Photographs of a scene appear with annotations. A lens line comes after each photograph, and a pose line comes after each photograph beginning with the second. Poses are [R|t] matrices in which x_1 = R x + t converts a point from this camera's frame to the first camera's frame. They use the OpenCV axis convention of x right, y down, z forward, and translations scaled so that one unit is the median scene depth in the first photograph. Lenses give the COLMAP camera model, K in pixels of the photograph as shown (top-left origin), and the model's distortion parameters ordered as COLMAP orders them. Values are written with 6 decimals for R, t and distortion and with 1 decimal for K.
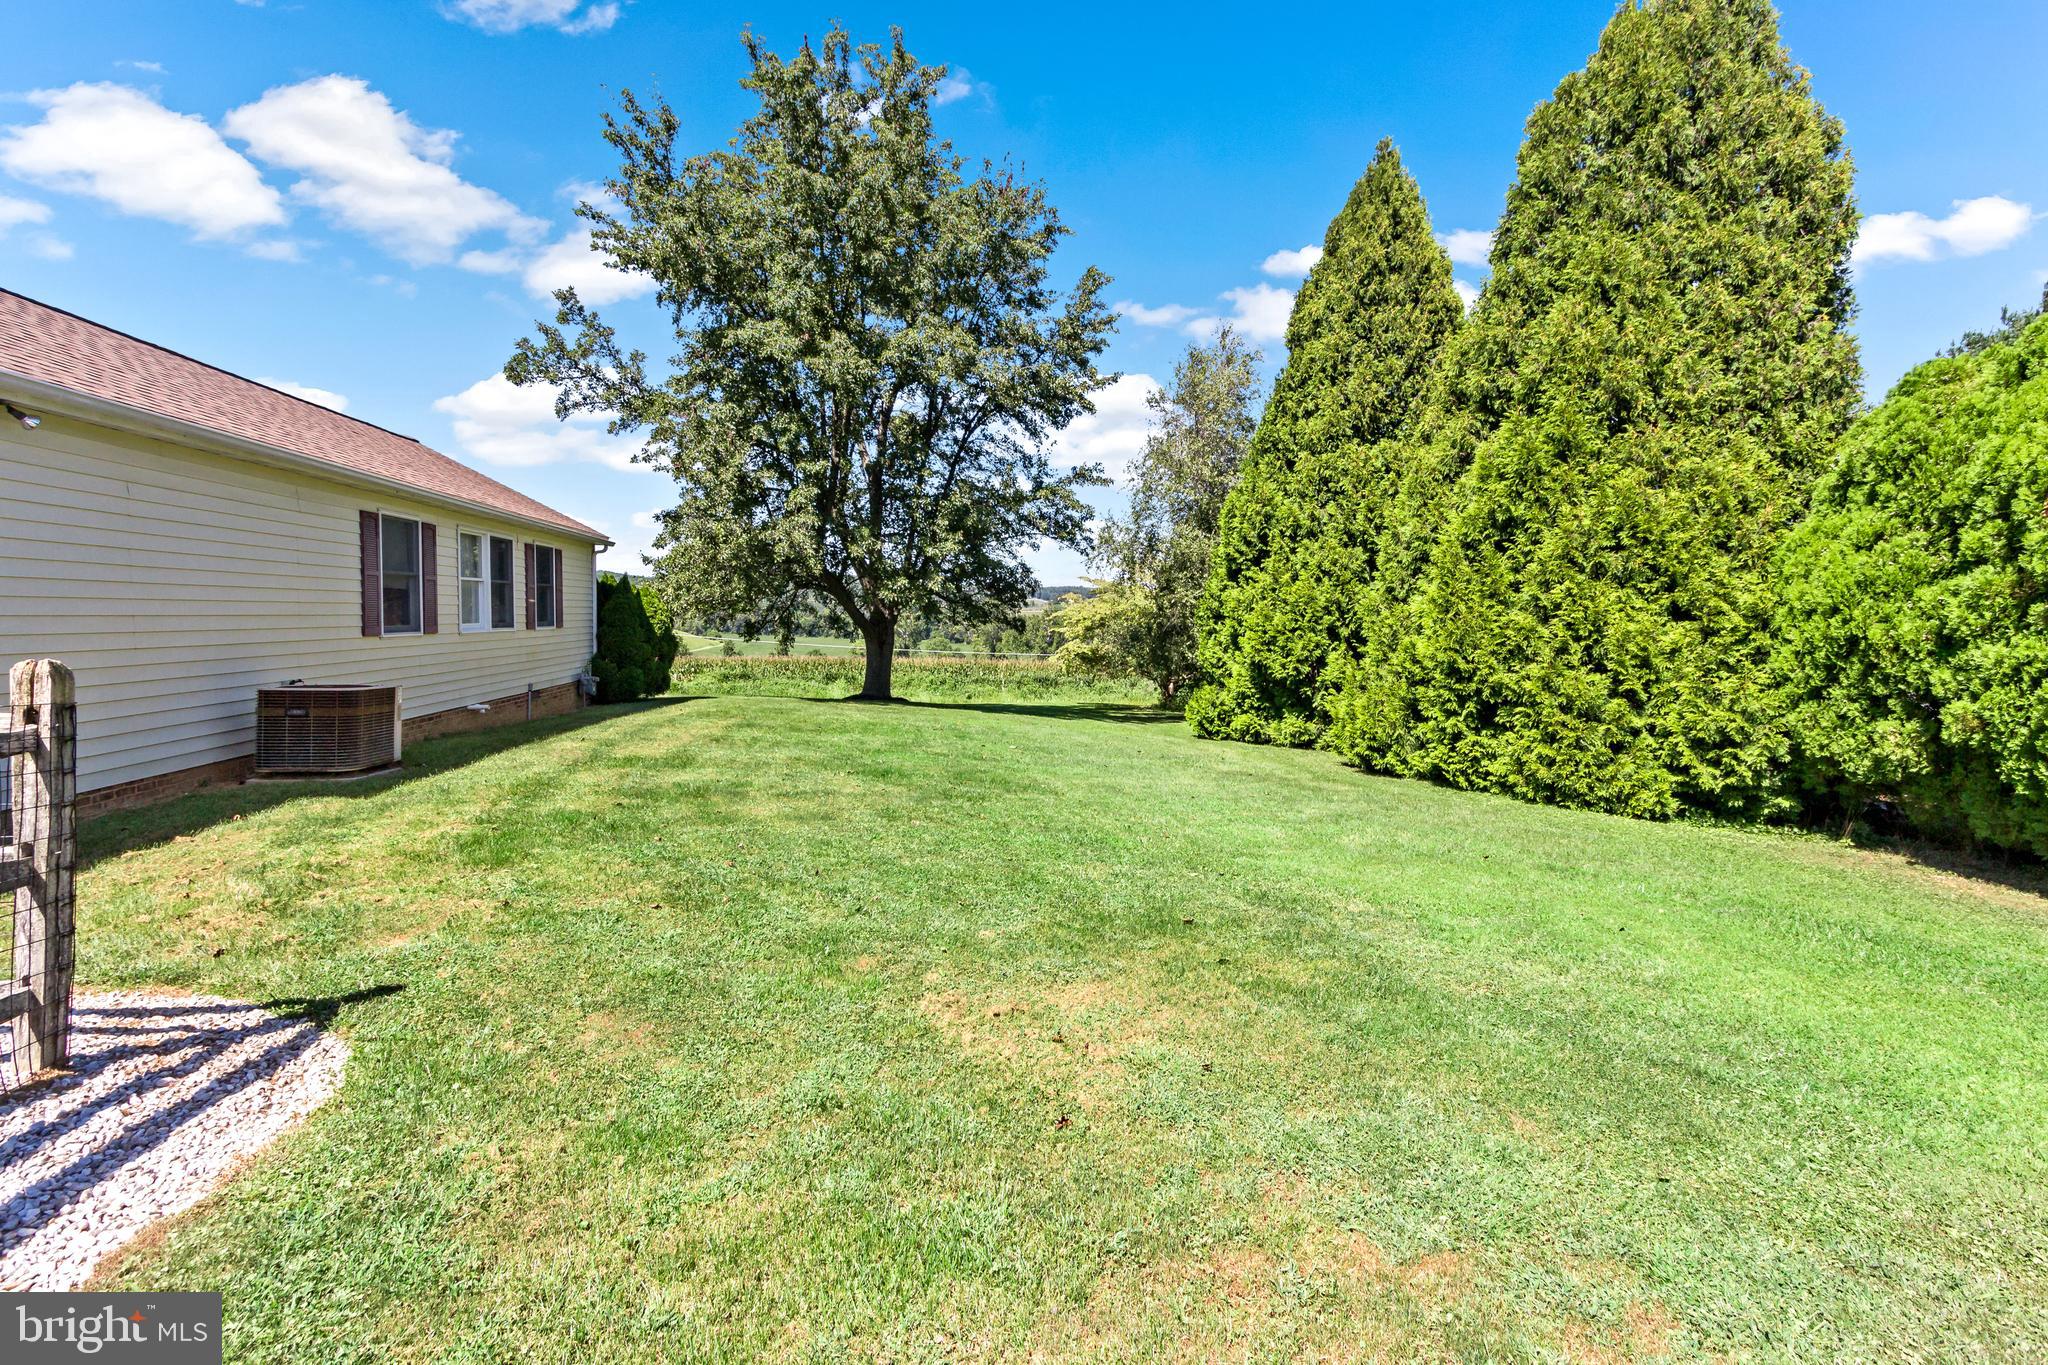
lens RADIAL K [[966.6, 0, 1025.2], [0, 966.6, 651.6], [0, 0, 1]] dist [0.003695, 0.000343]
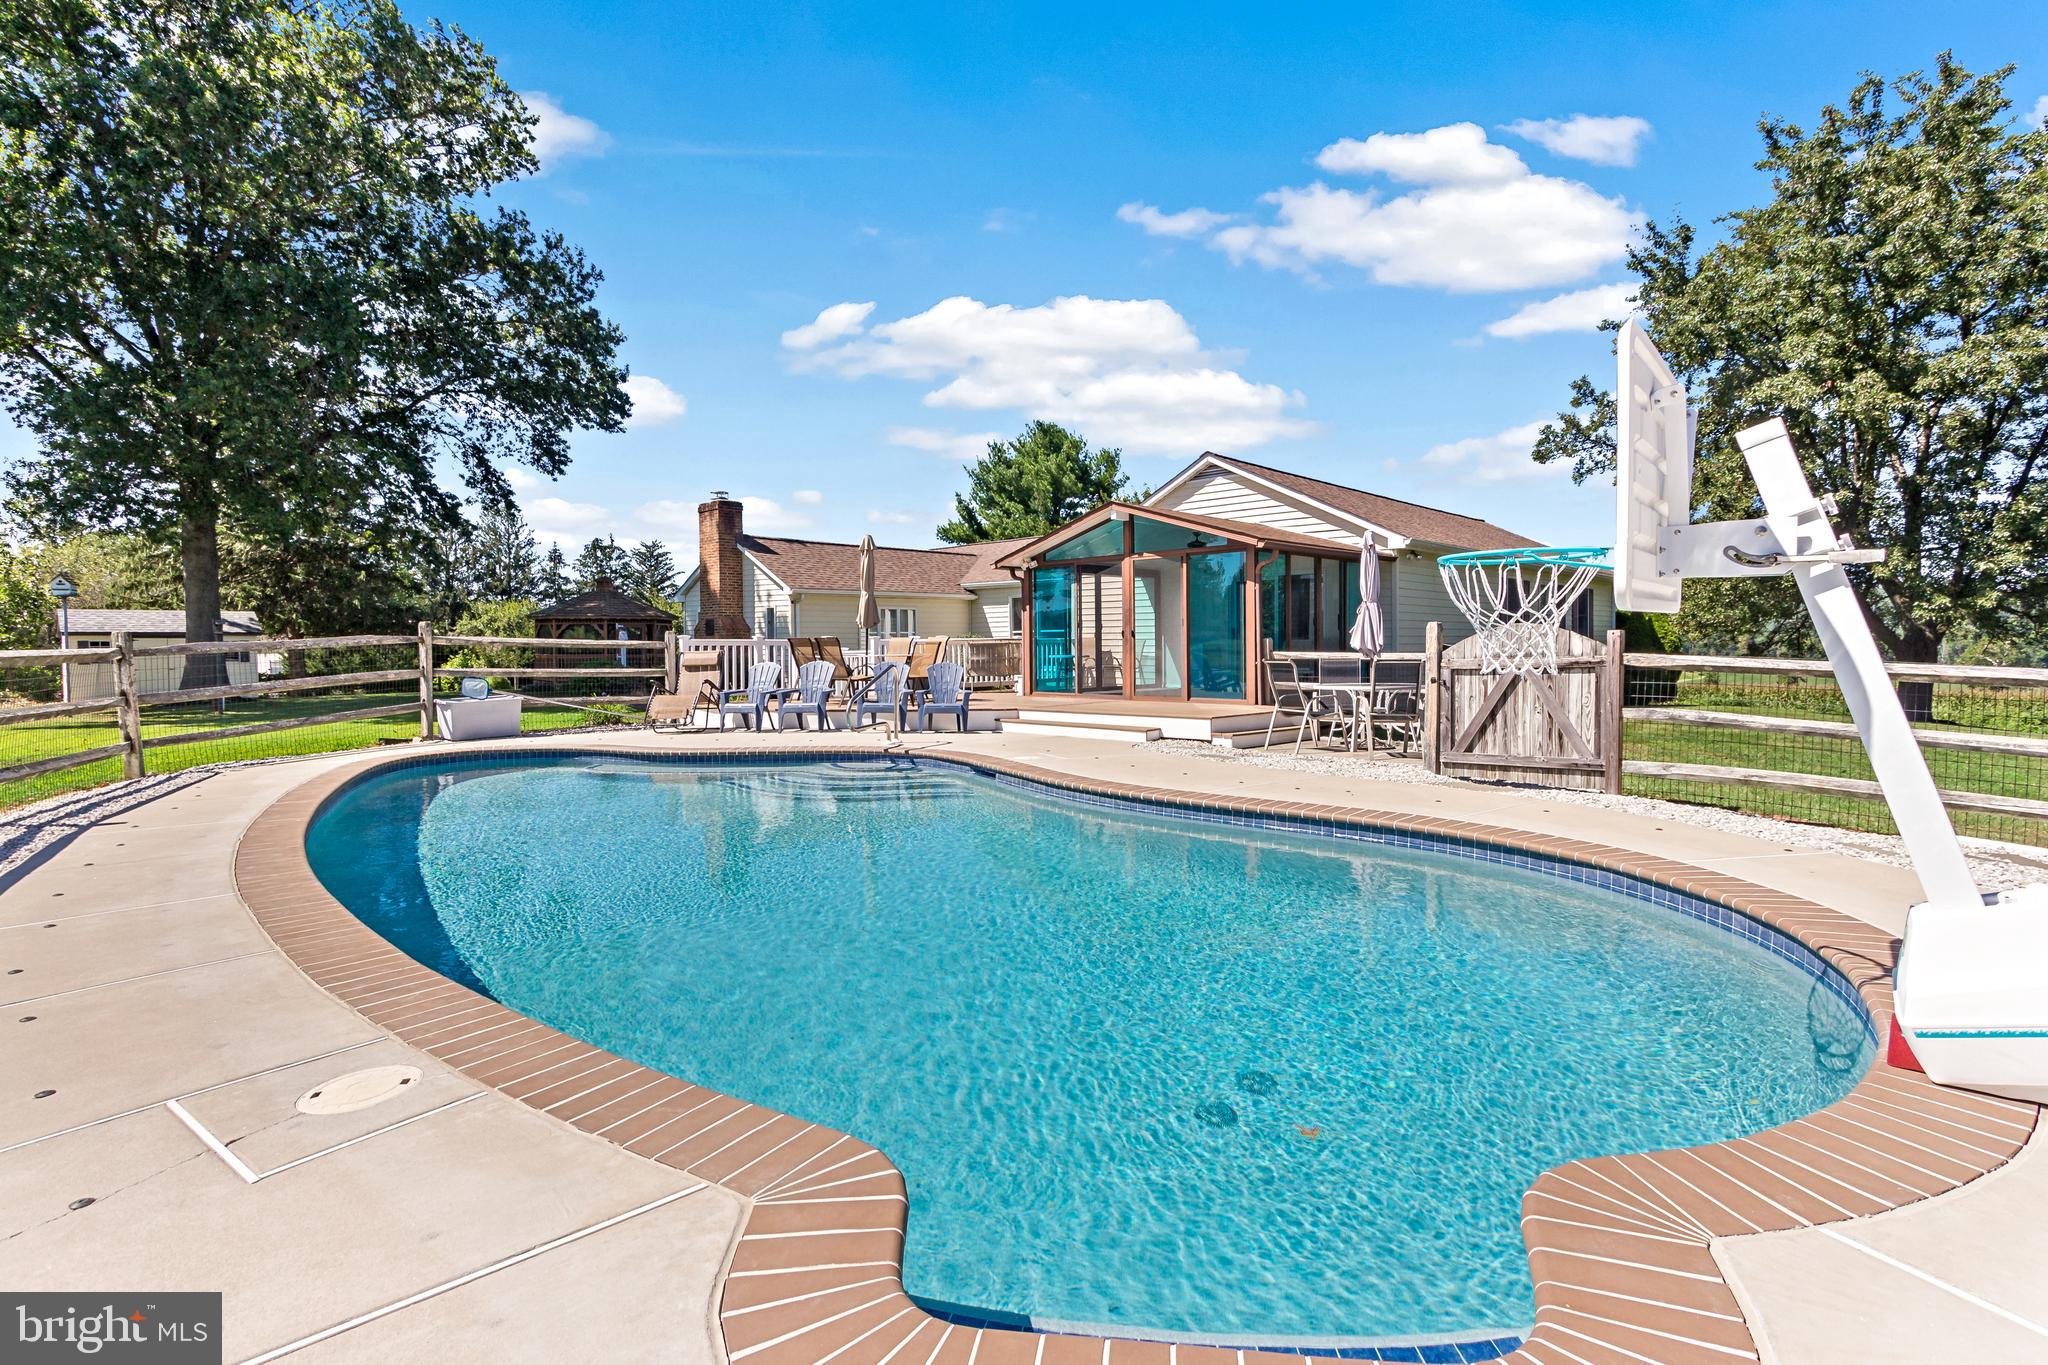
lens RADIAL K [[966.6, 0, 1025.2], [0, 966.6, 651.6], [0, 0, 1]] dist [0.003695, 0.000343]
pose [[0.620606, -0.007573, -0.784086, 0.062916], [-0.025860, 0.999212, -0.030119, 0.036154], [0.783696, 0.038969, 0.619921, -0.339154]]
